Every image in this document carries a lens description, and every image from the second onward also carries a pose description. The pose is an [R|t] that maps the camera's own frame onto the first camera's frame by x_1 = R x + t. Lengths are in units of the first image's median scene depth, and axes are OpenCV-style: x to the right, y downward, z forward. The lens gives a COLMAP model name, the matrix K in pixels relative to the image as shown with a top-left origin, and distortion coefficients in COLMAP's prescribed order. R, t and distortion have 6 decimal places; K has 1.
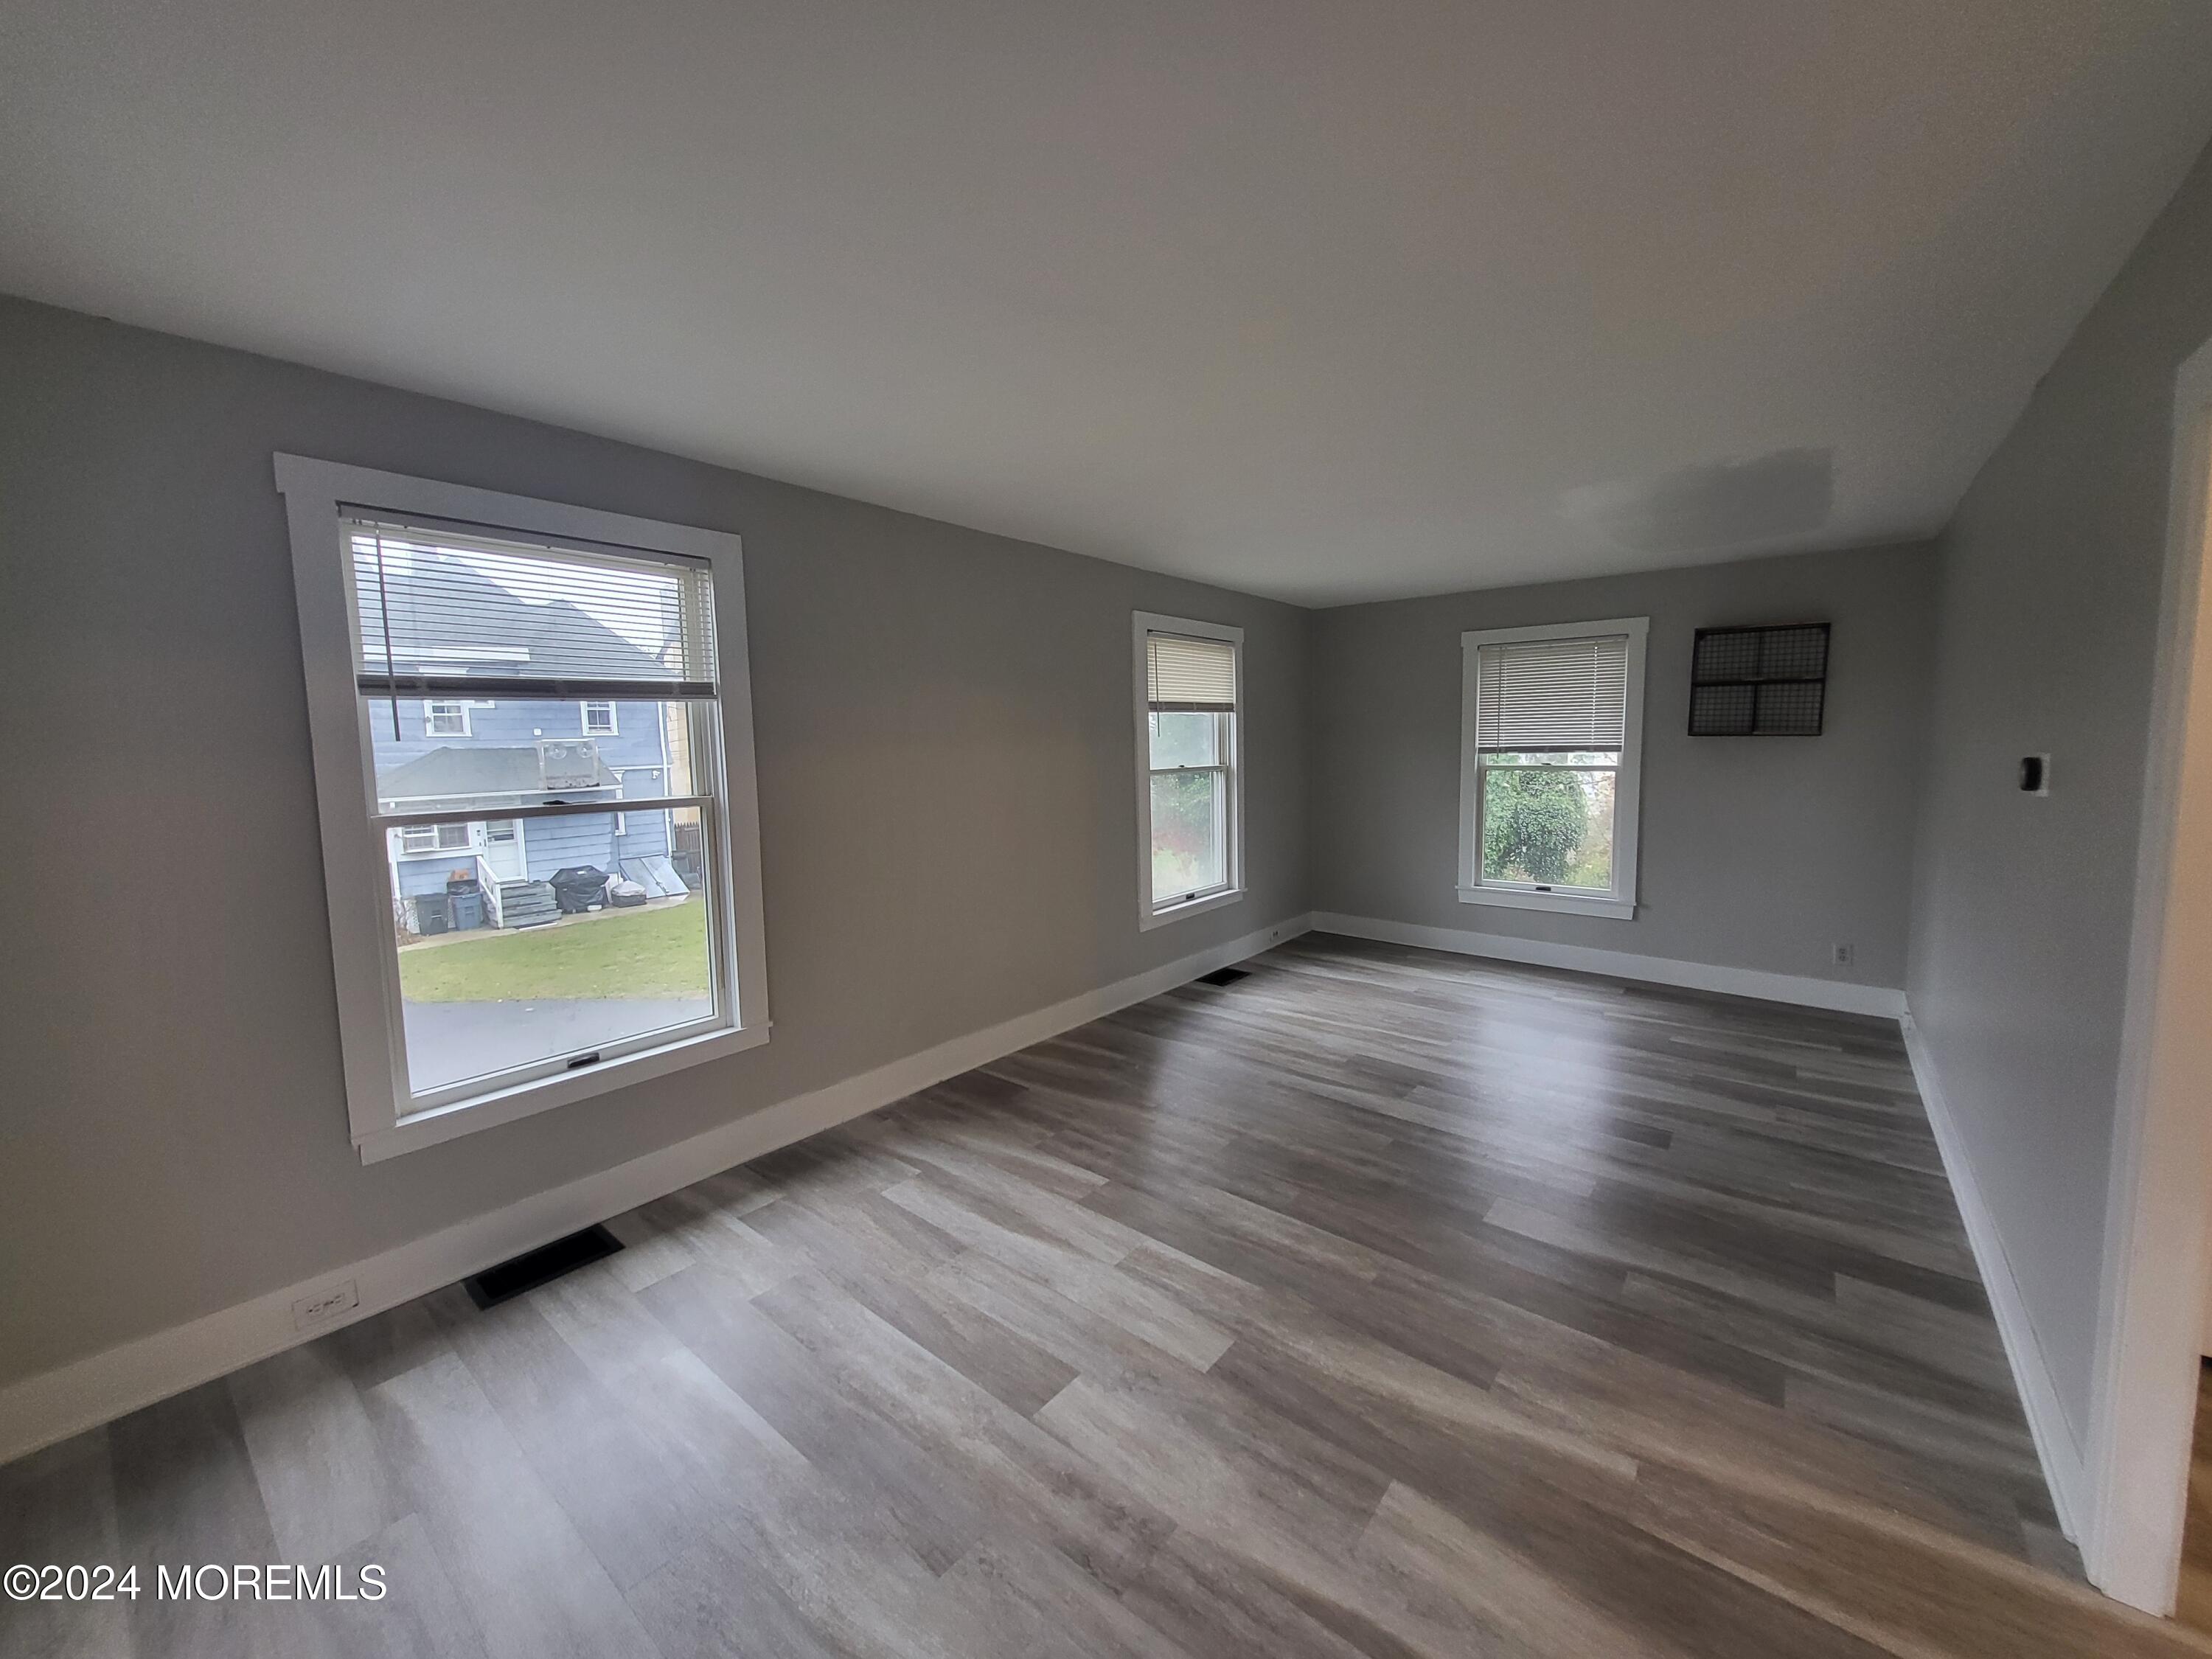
lens RADIAL K [[862.4, 0, 1101.2], [0, 862.4, 824.9], [0, 0, 1]] dist [0.003300, -0.002262]
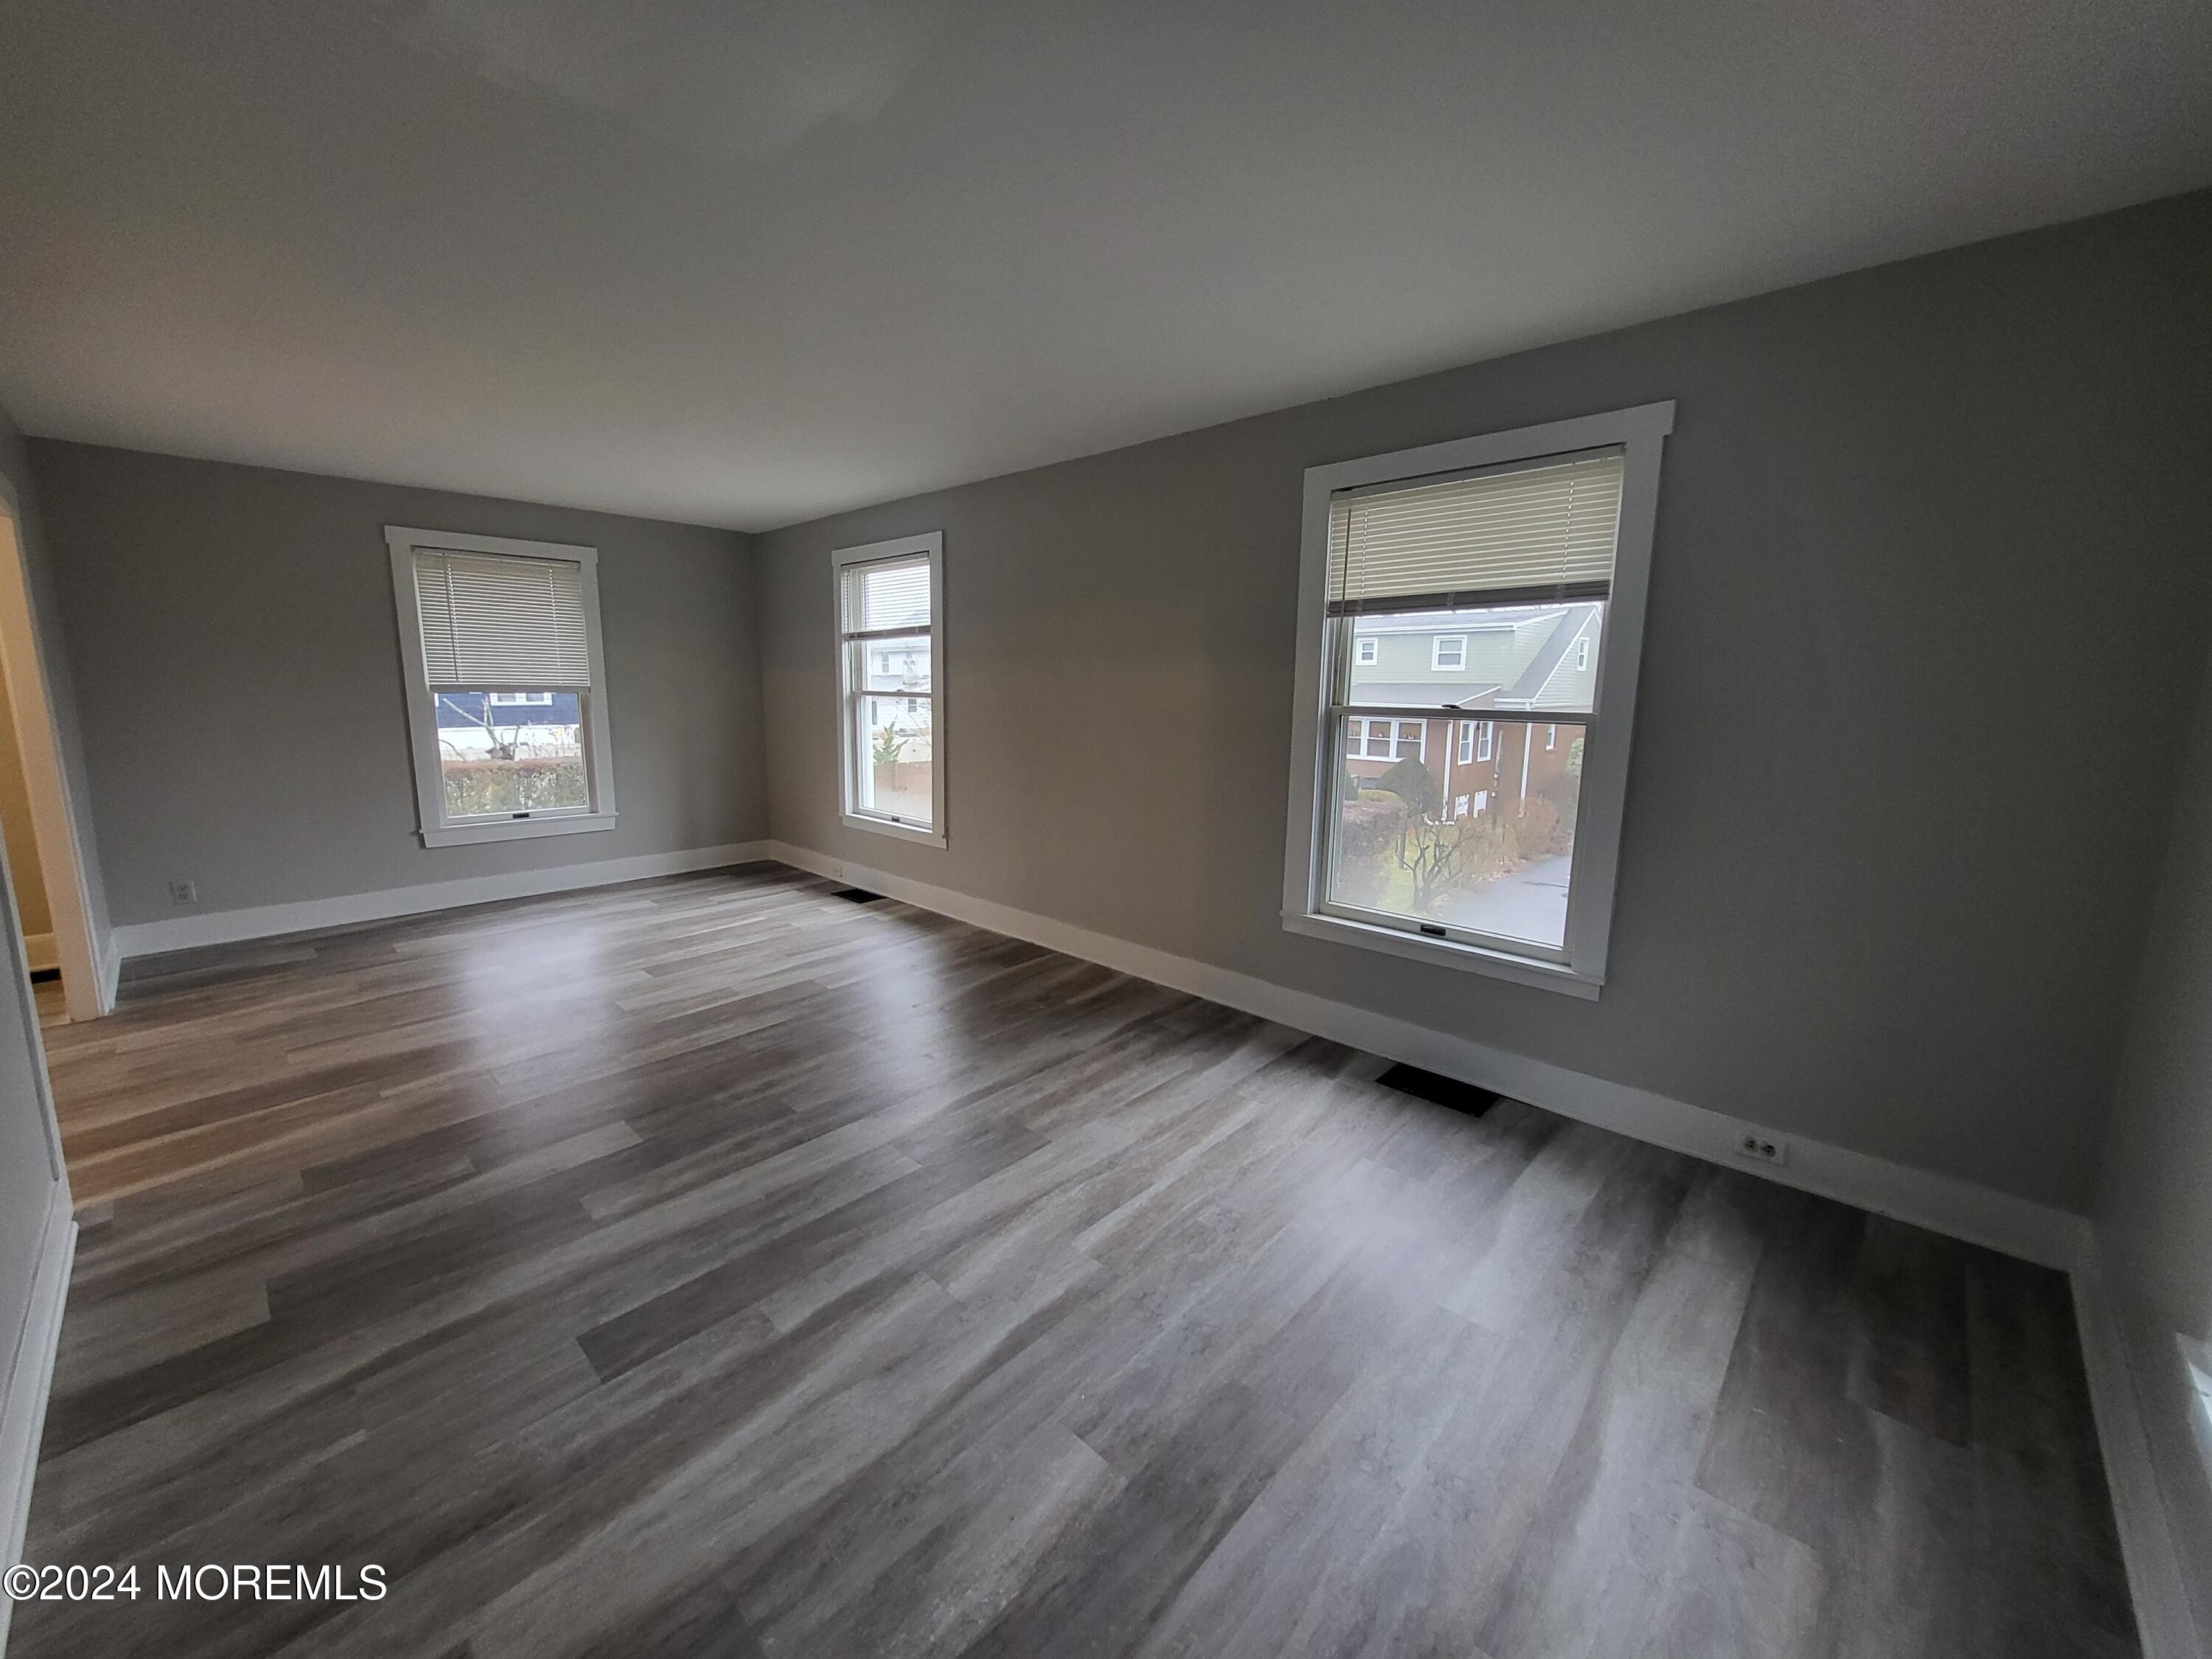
lens RADIAL K [[864.4, 0, 1098.6], [0, 864.4, 823.0], [0, 0, 1]] dist [0.000660, 0.000587]
pose [[-0.077611, 0.175686, -0.981382, 1.188275], [-0.109259, 0.976924, 0.183528, -0.124724], [0.990979, 0.121468, -0.056625, 1.389066]]
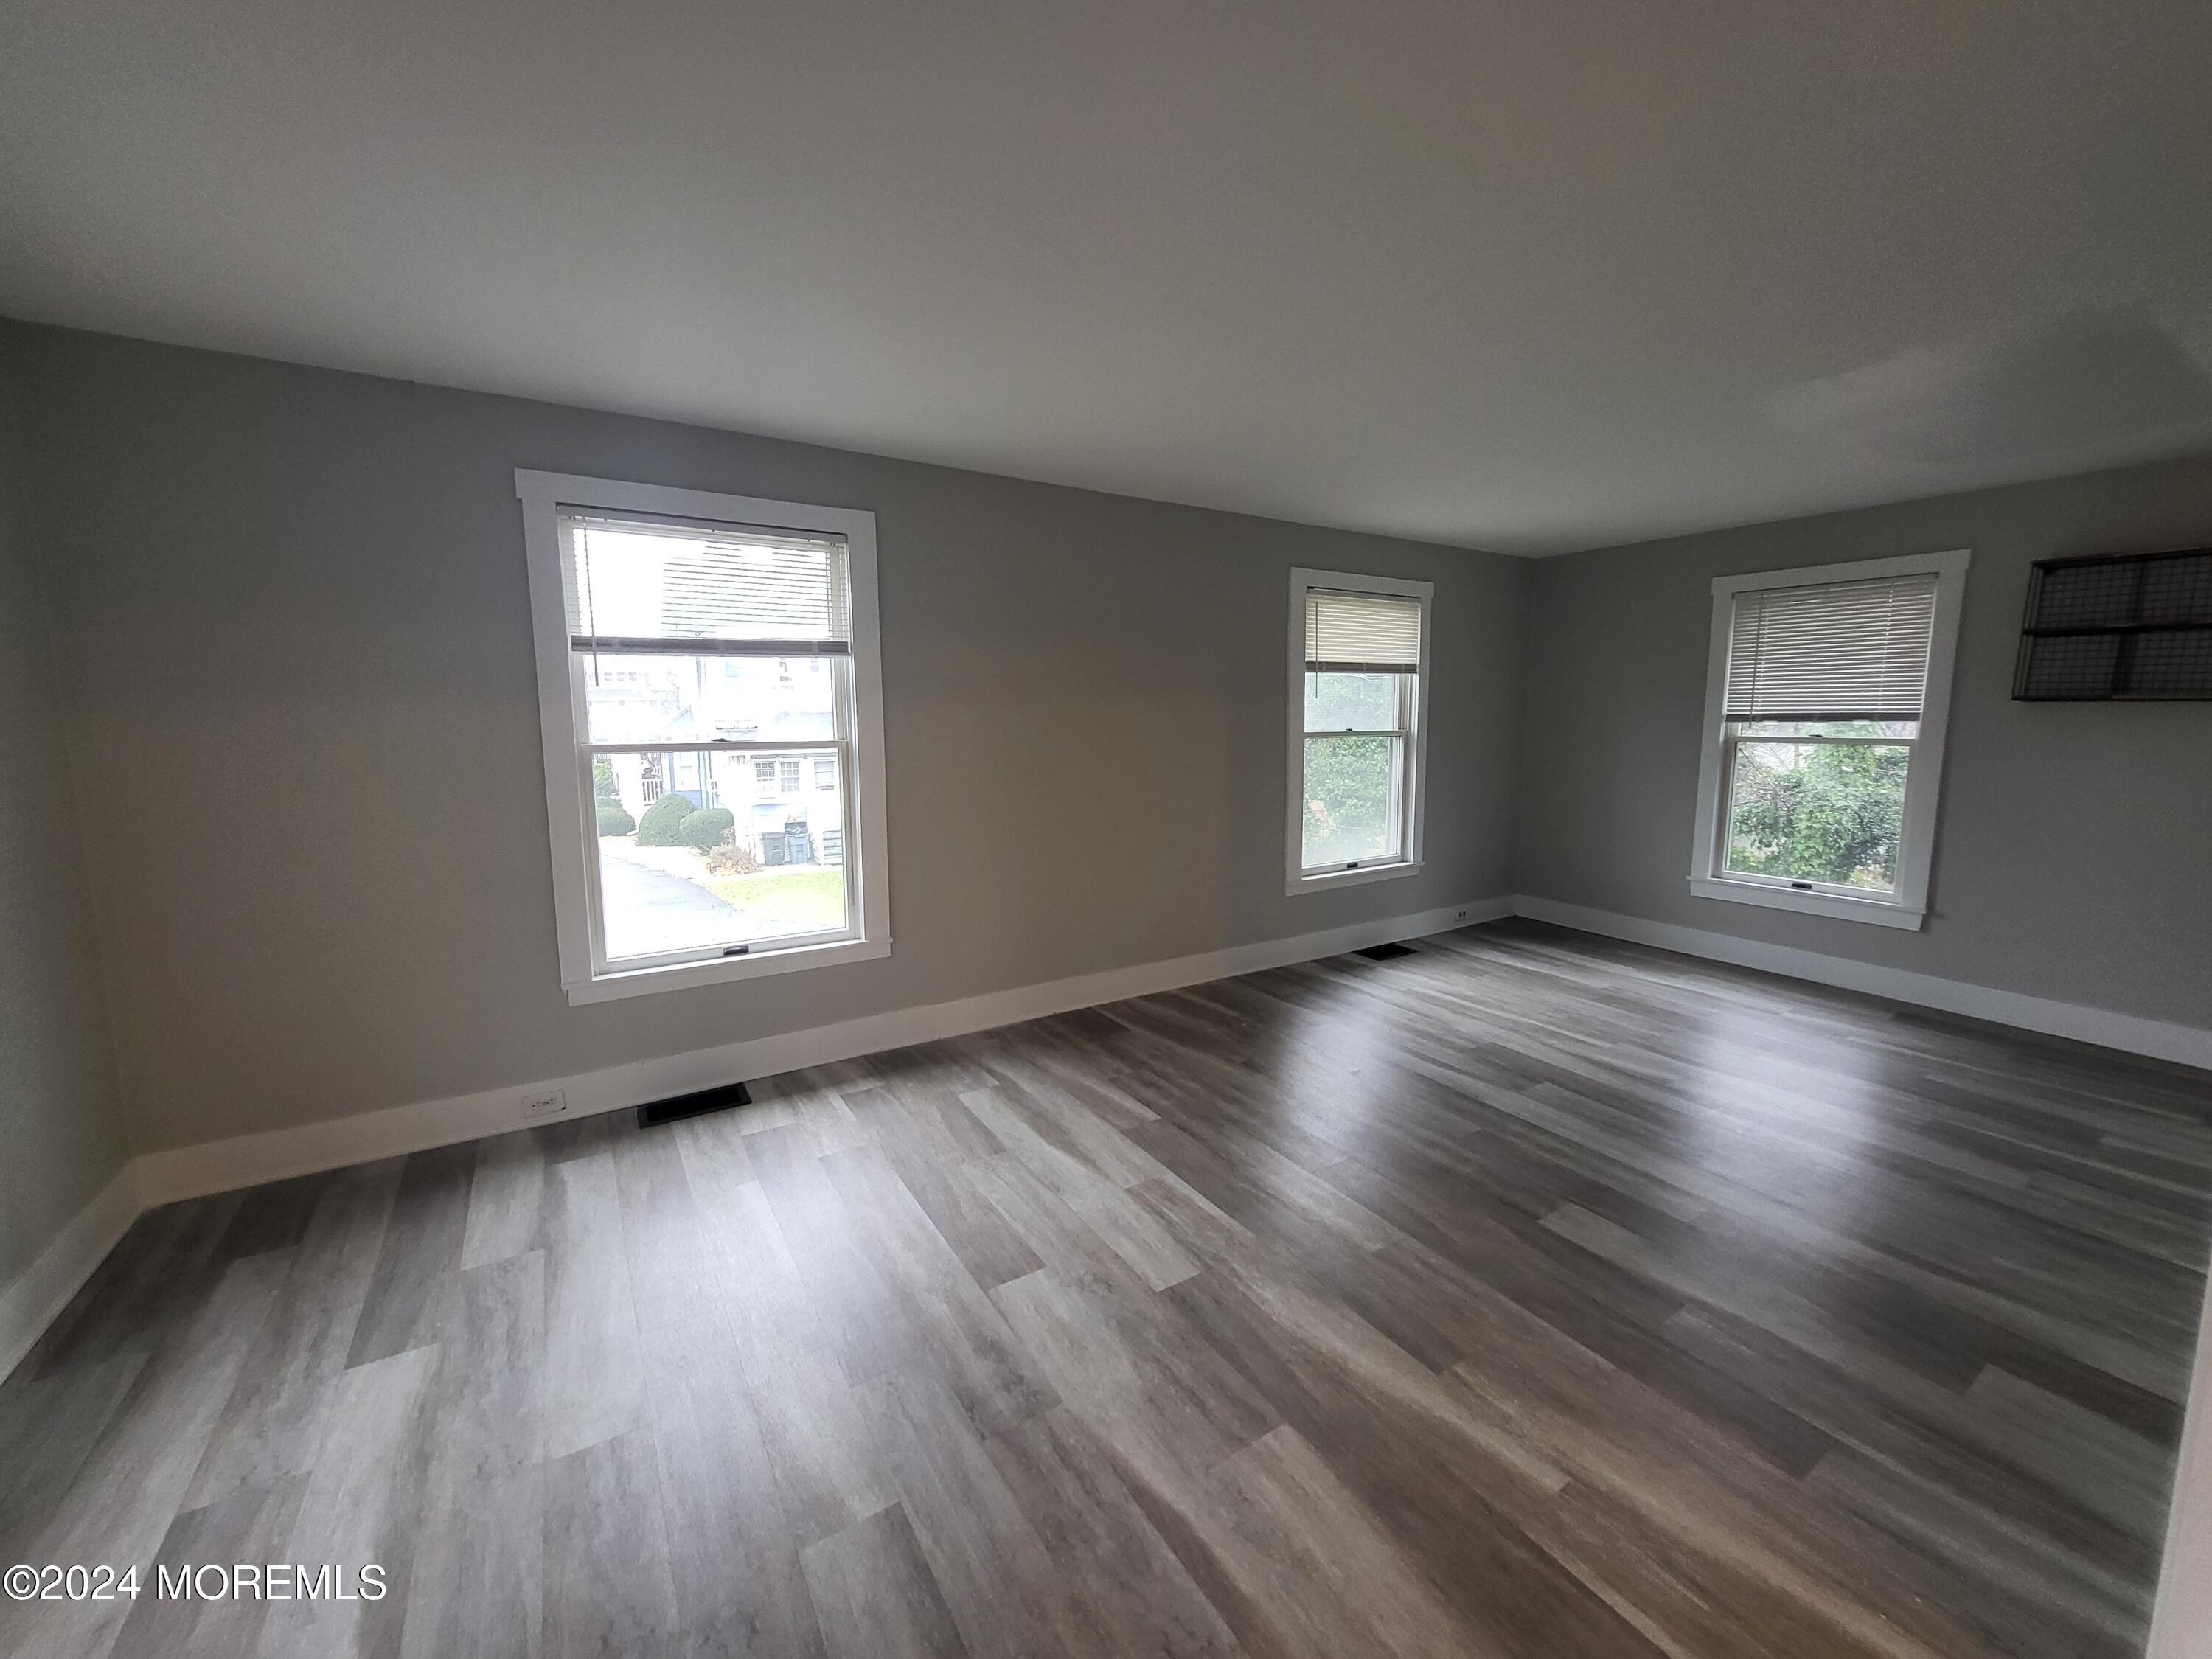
lens RADIAL K [[862.4, 0, 1101.2], [0, 862.4, 824.9], [0, 0, 1]] dist [0.003300, -0.002262]
pose [[0.948221, 0.052287, -0.313278, 0.237098], [-0.042122, 0.998346, 0.039135, 0.020523], [0.314806, -0.023913, 0.948855, -0.000774]]
